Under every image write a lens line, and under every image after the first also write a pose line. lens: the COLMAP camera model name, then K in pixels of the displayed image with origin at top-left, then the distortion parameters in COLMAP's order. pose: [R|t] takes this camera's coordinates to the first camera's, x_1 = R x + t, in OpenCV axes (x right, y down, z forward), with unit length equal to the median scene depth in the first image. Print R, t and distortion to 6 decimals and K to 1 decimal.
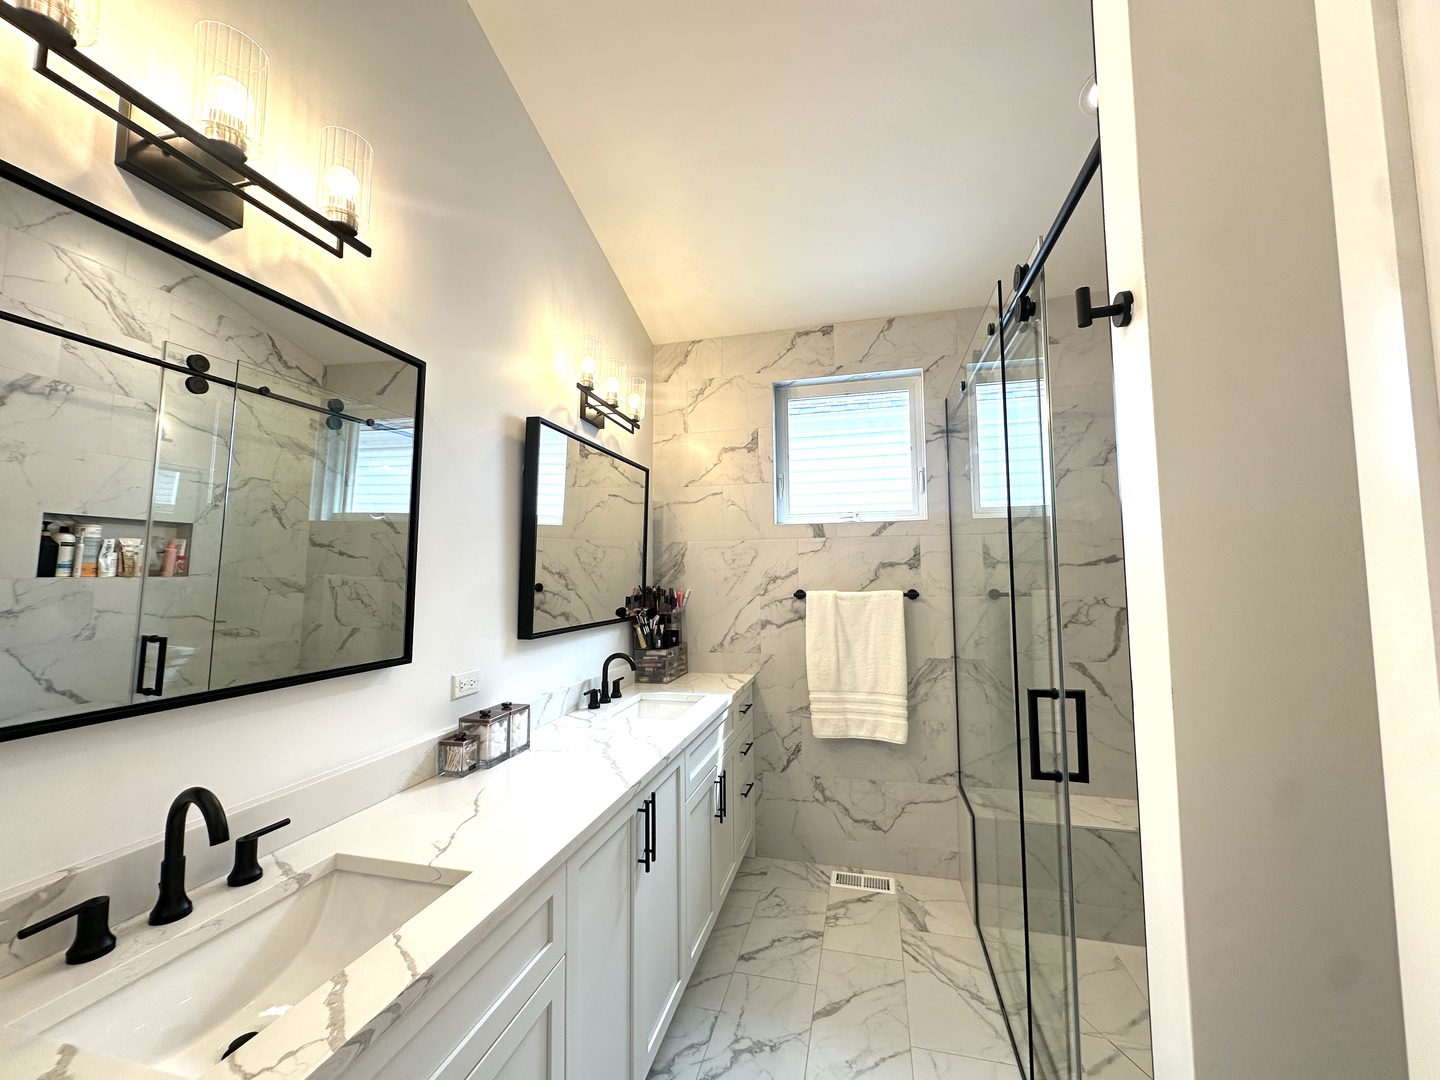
lens RADIAL K [[574.8, 0, 724.3], [0, 574.8, 535.8], [0, 0, 1]] dist [-0.001978, 0.000689]
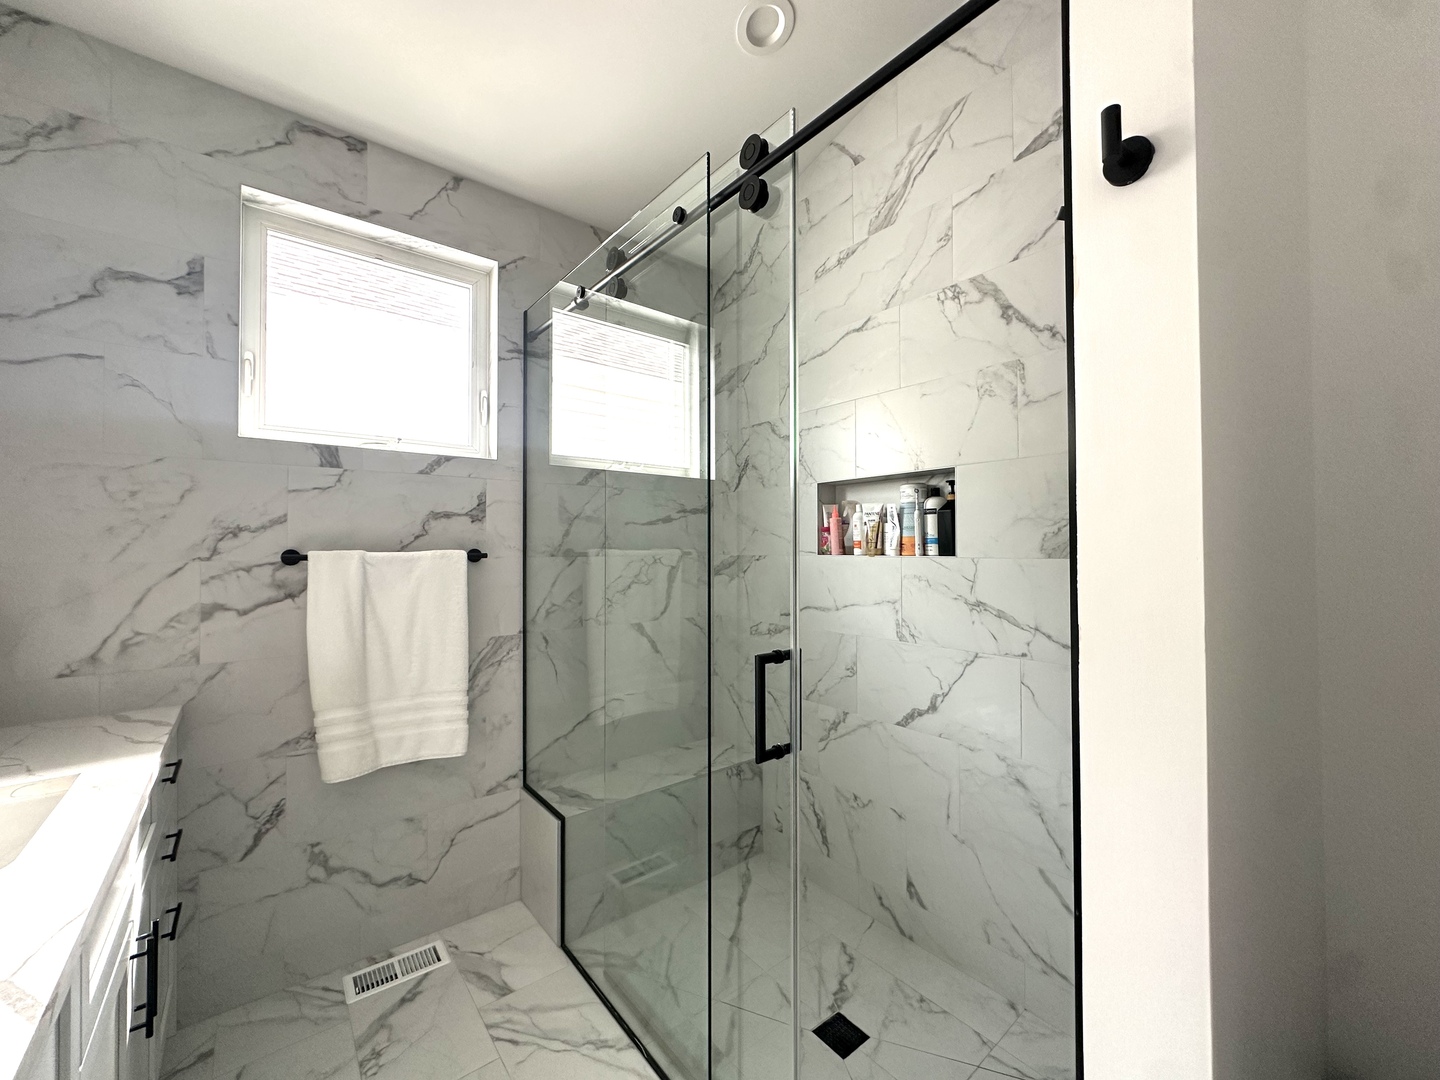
lens RADIAL K [[574.8, 0, 715.1], [0, 574.8, 536.9], [0, 0, 1]] dist [-0.001978, 0.000689]
pose [[0.604612, 0.020893, 0.796246, -0.085383], [-0.058147, 0.998146, 0.017962, 0.045876], [-0.794395, -0.057159, 0.604706, 0.294605]]
